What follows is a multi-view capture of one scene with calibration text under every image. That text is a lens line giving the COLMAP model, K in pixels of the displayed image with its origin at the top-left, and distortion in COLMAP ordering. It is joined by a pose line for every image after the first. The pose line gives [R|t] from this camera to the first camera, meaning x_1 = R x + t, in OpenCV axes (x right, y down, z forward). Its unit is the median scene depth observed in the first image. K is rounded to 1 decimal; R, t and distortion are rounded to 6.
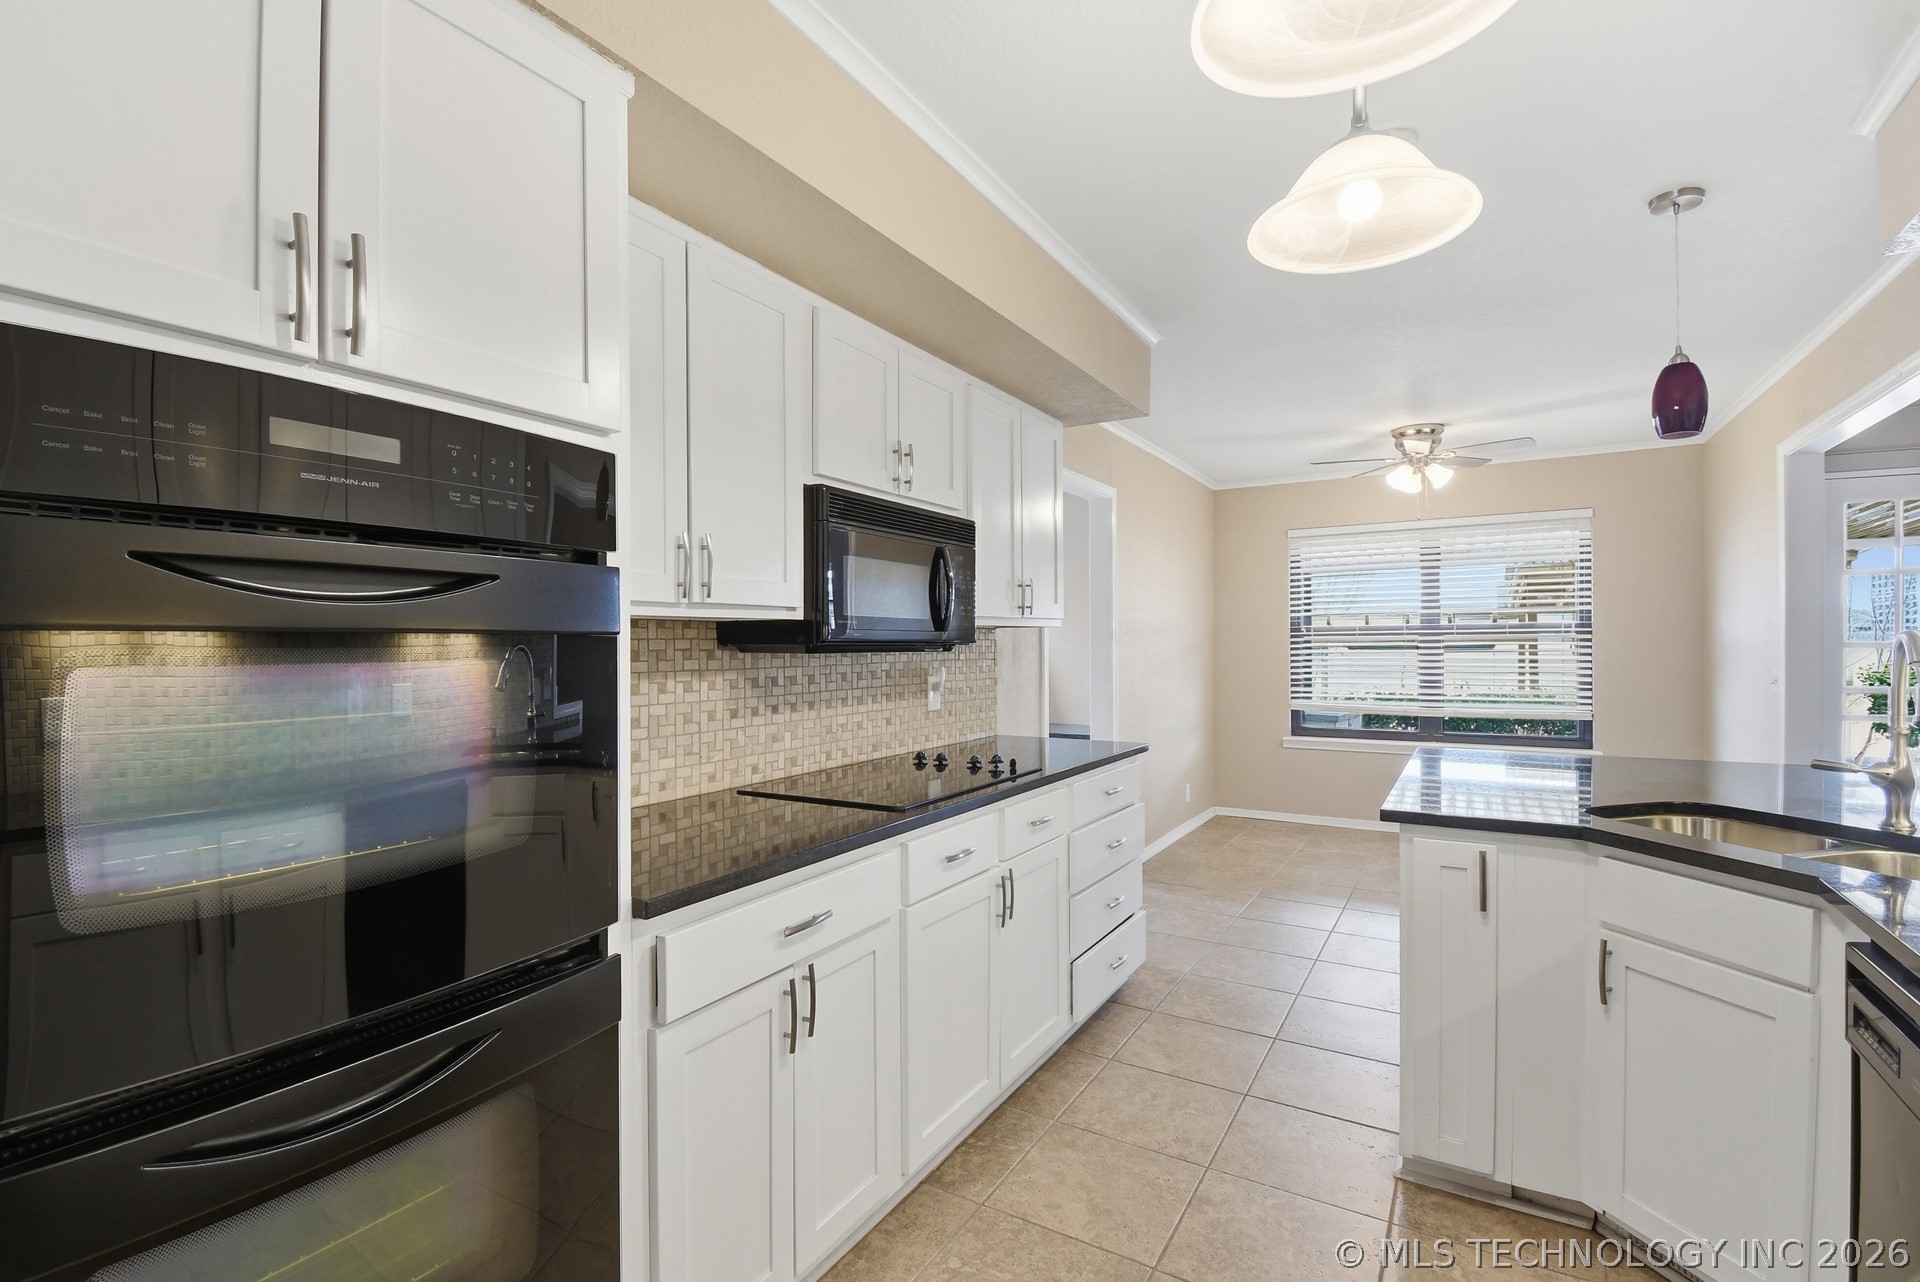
lens RADIAL K [[894.3, 0, 963.3], [0, 894.3, 640.6], [0, 0, 1]] dist [0.035275, -0.036544]
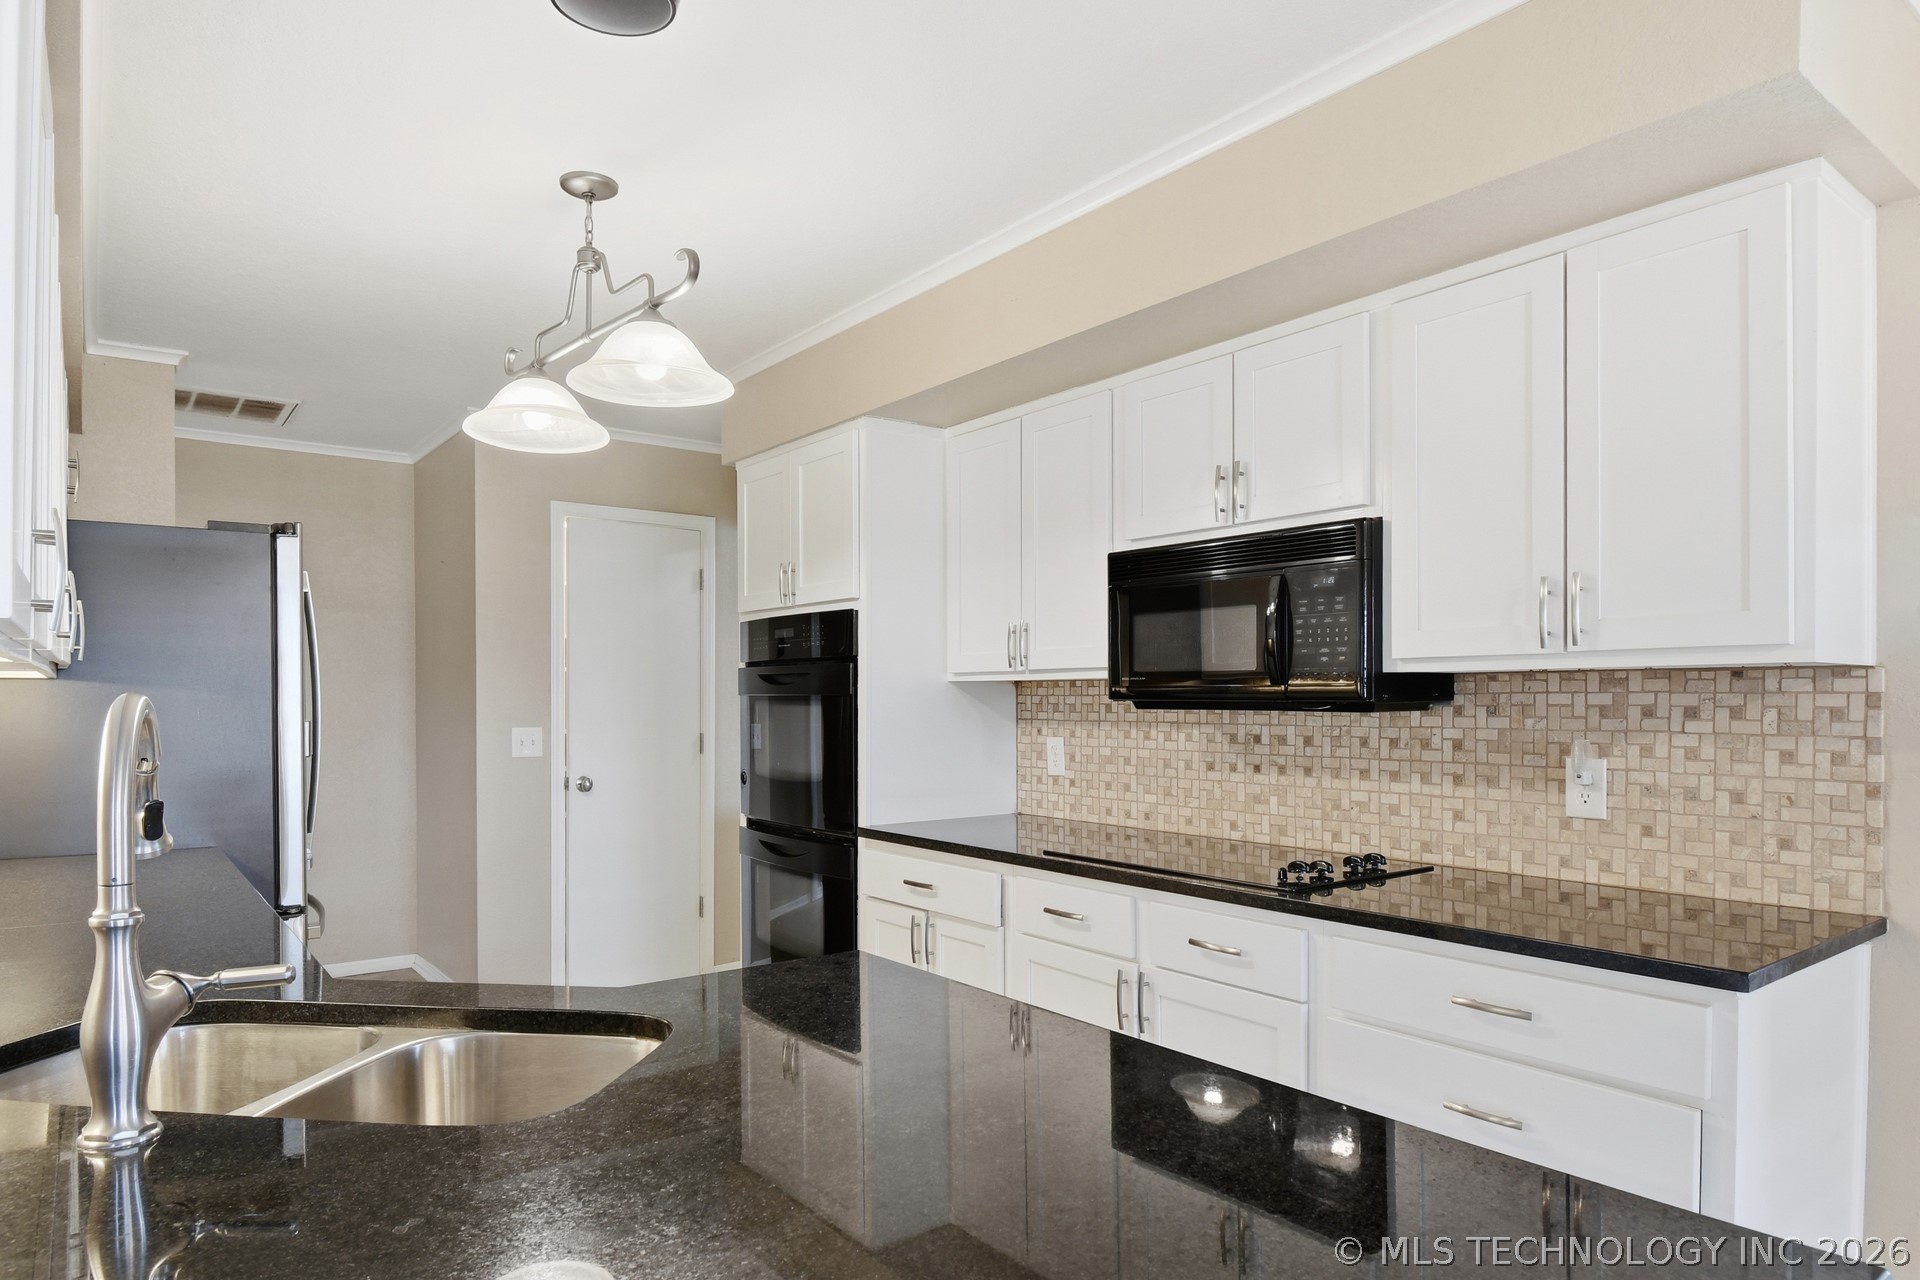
lens RADIAL K [[1124.6, 0, 958.6], [0, 1124.6, 691.7], [0, 0, 1]] dist [0.003128, -0.000775]
pose [[-0.376457, 0.002277, -0.926431, 0.989714], [0.006667, 0.999978, -0.000251, -0.006034], [0.926410, -0.006271, -0.376464, 1.135259]]
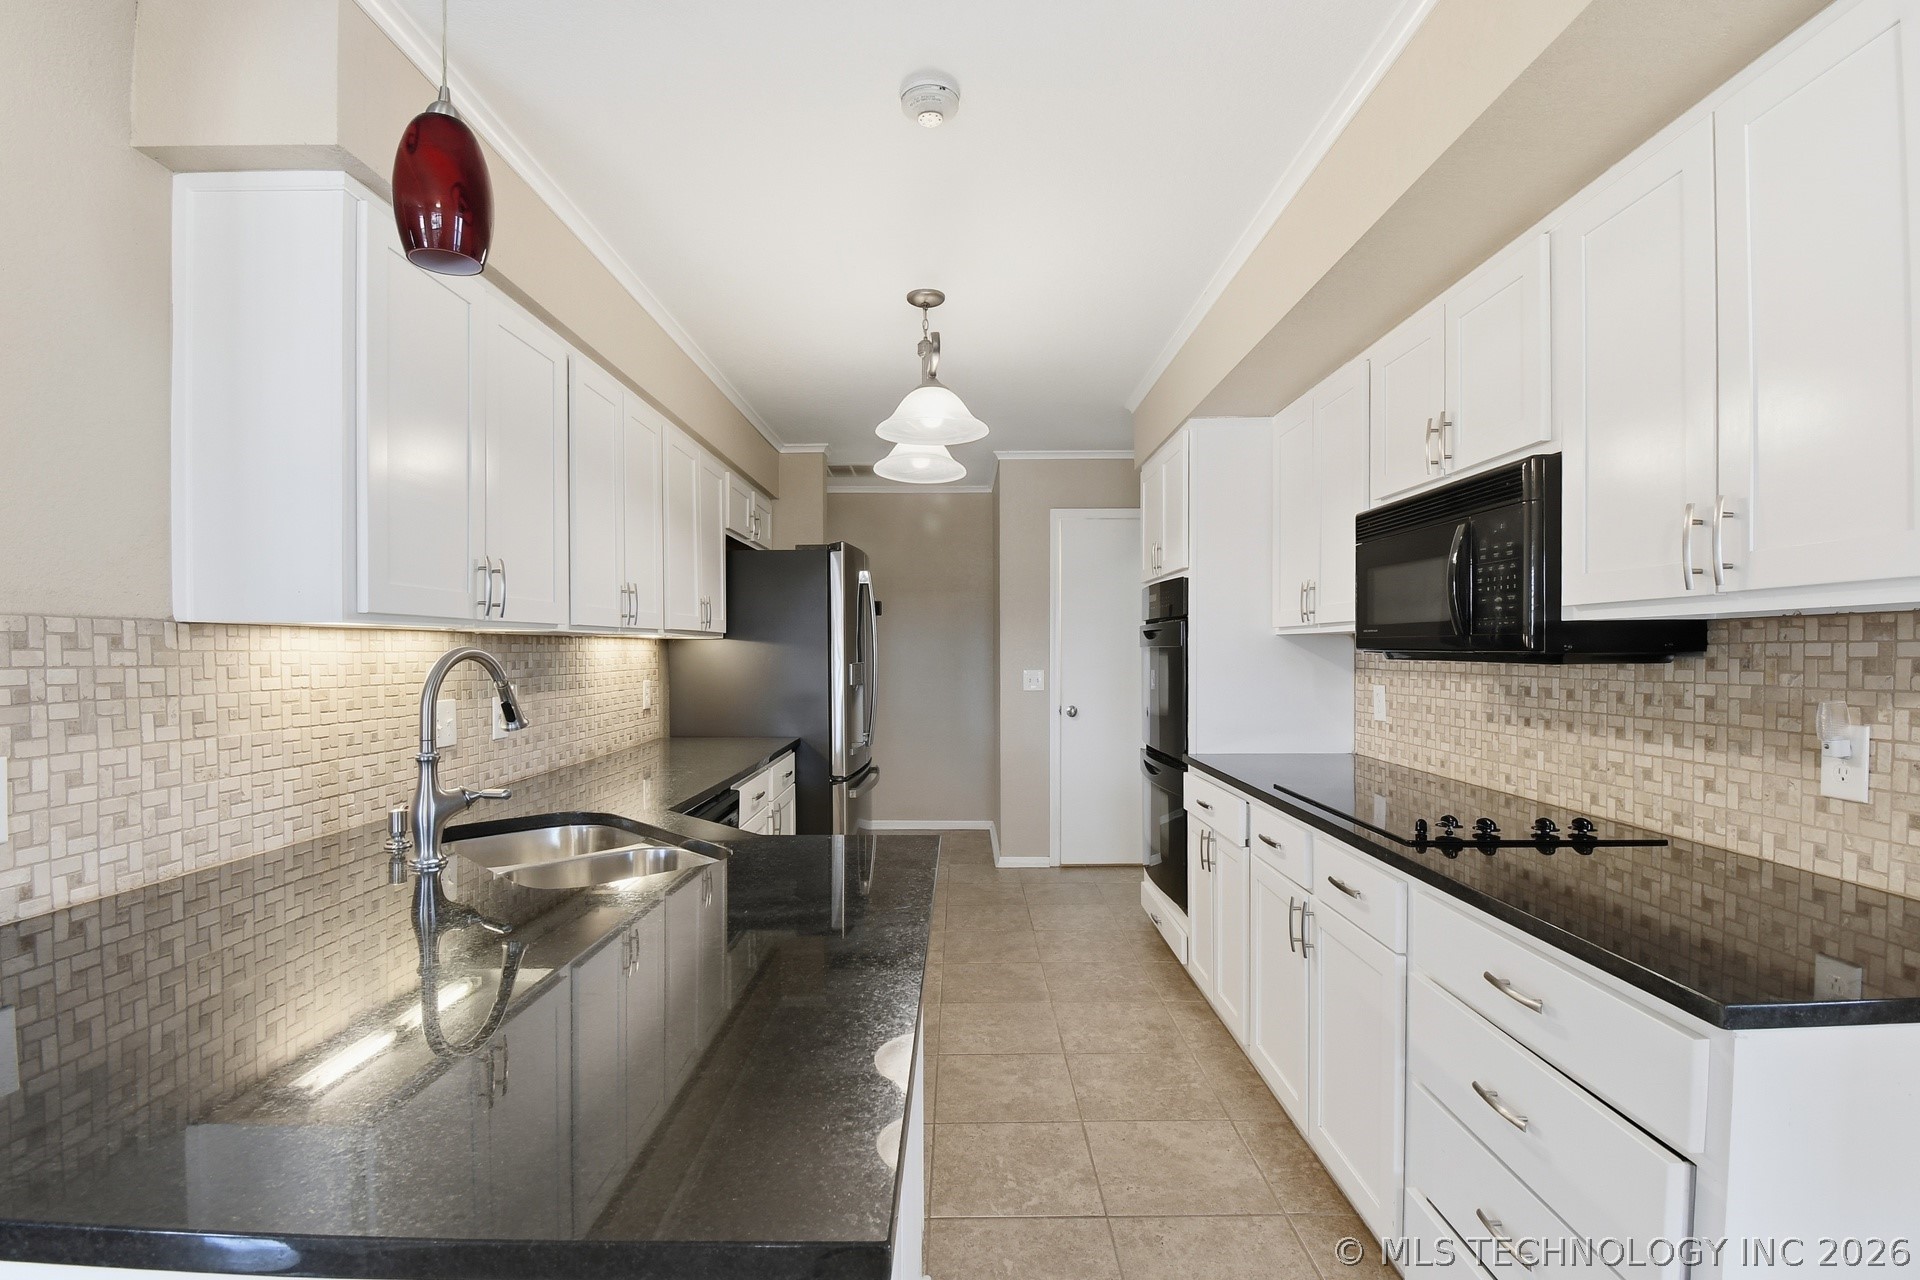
lens RADIAL K [[872.9, 0, 962.1], [0, 872.9, 652.9], [0, 0, 1]] dist [0.030047, -0.032334]
pose [[-0.862117, 0.008382, -0.506641, 0.728918], [0.007487, 0.999965, 0.003803, -0.001502], [0.506655, -0.000515, -0.862149, 1.455858]]
